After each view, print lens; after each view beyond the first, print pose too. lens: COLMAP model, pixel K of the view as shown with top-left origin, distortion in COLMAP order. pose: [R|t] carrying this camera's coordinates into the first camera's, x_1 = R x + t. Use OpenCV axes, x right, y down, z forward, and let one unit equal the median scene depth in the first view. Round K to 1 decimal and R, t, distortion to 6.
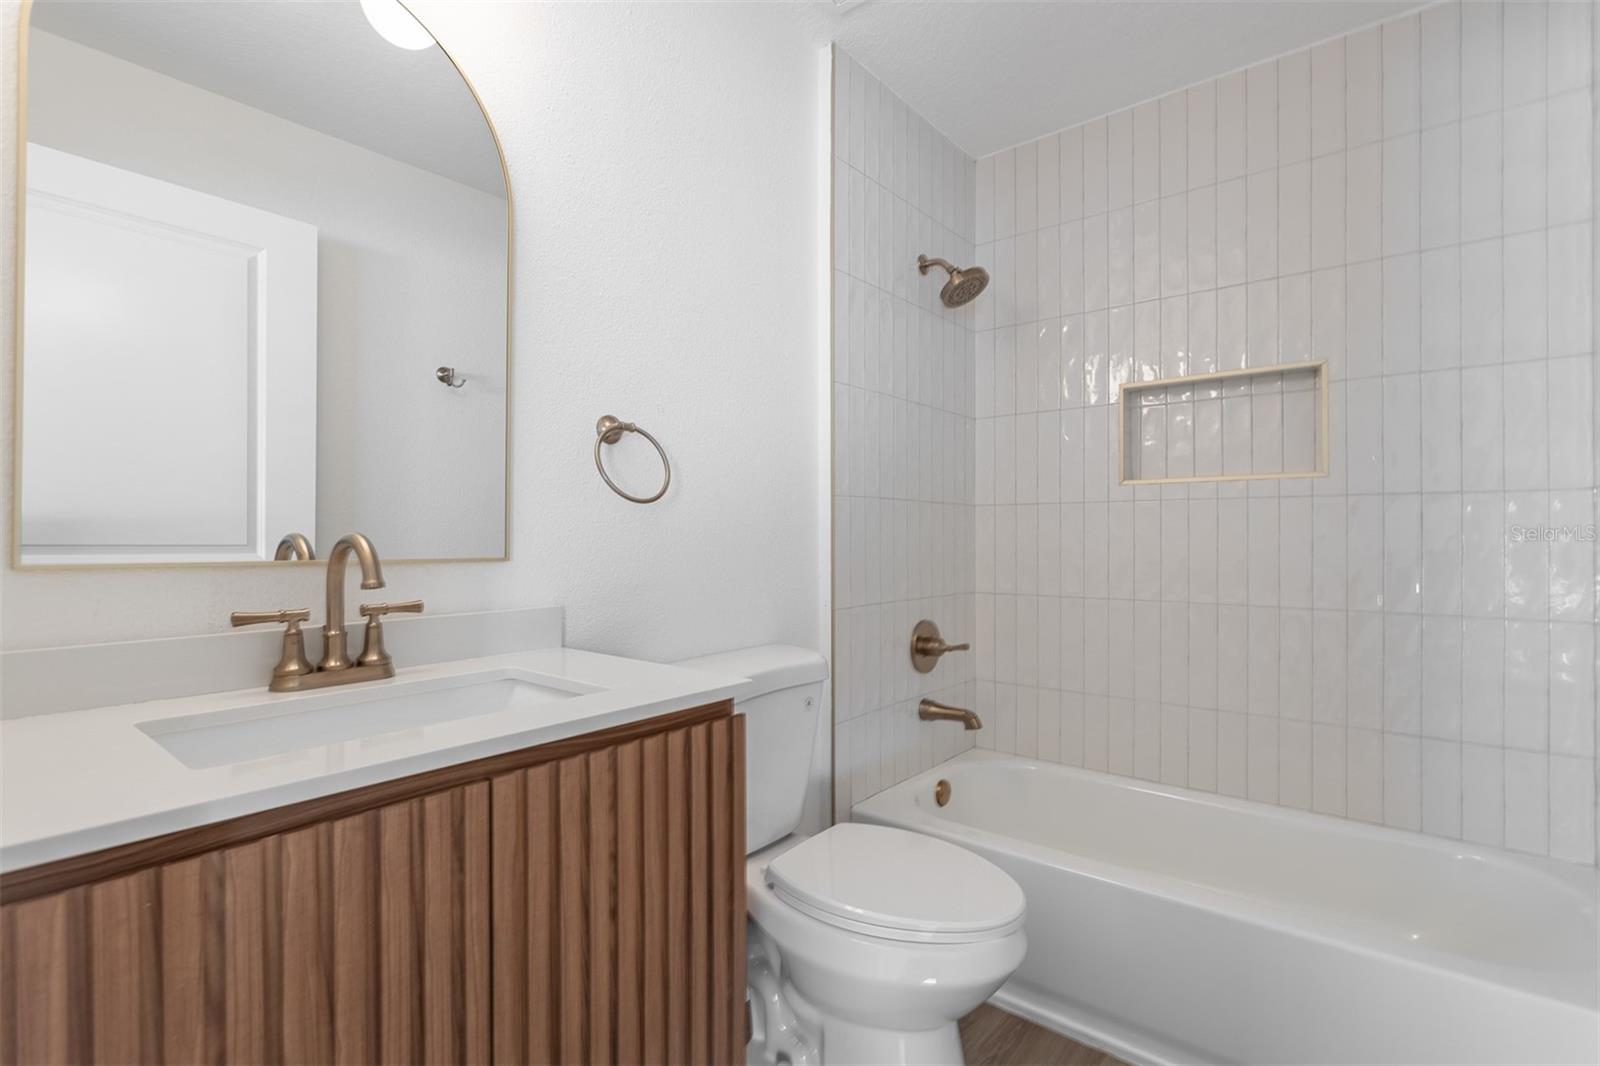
lens RADIAL K [[759.2, 0, 798.2], [0, 759.2, 542.0], [0, 0, 1]] dist [-0.000987, 0.000294]
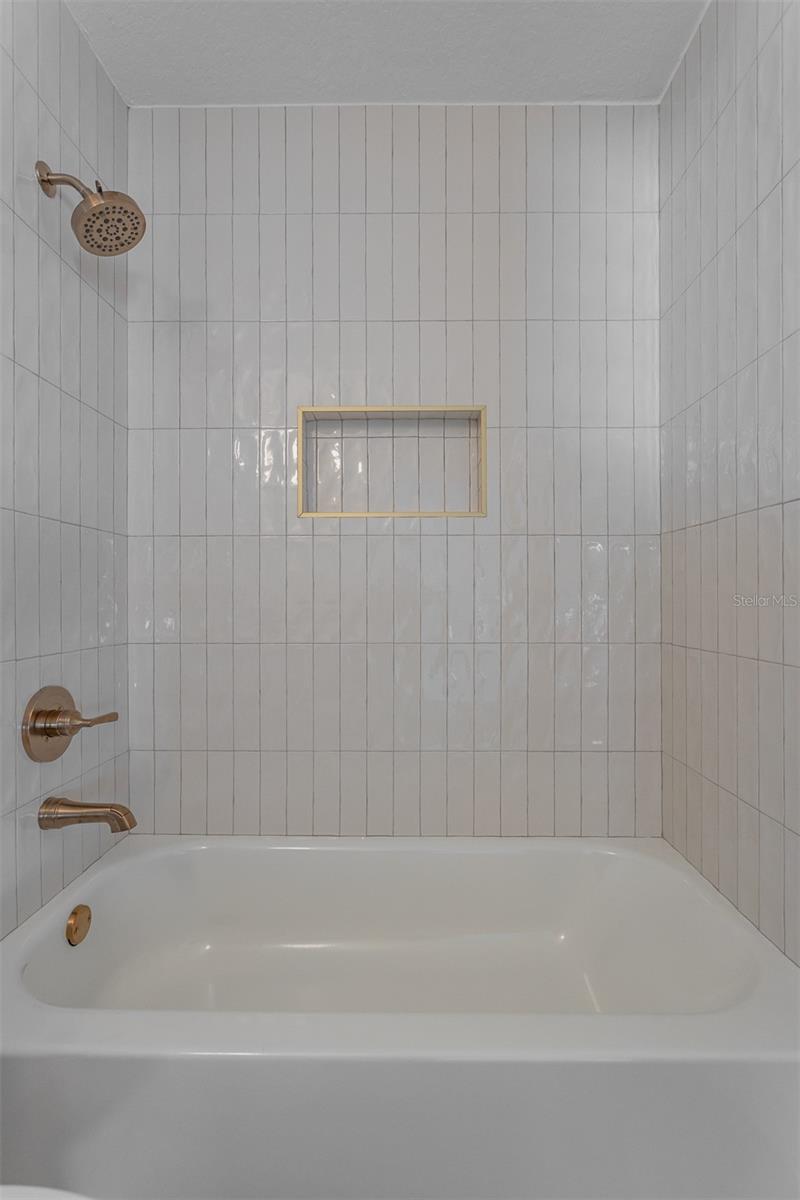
lens RADIAL K [[562.6, 0, 407.1], [0, 562.6, 594.8], [0, 0, 1]] dist [-0.001986, 0.000371]
pose [[0.780077, 0.002248, 0.625680, 0.113673], [0.007339, 0.999892, -0.012742, 0.030802], [-0.625641, 0.014532, 0.779976, 0.438551]]
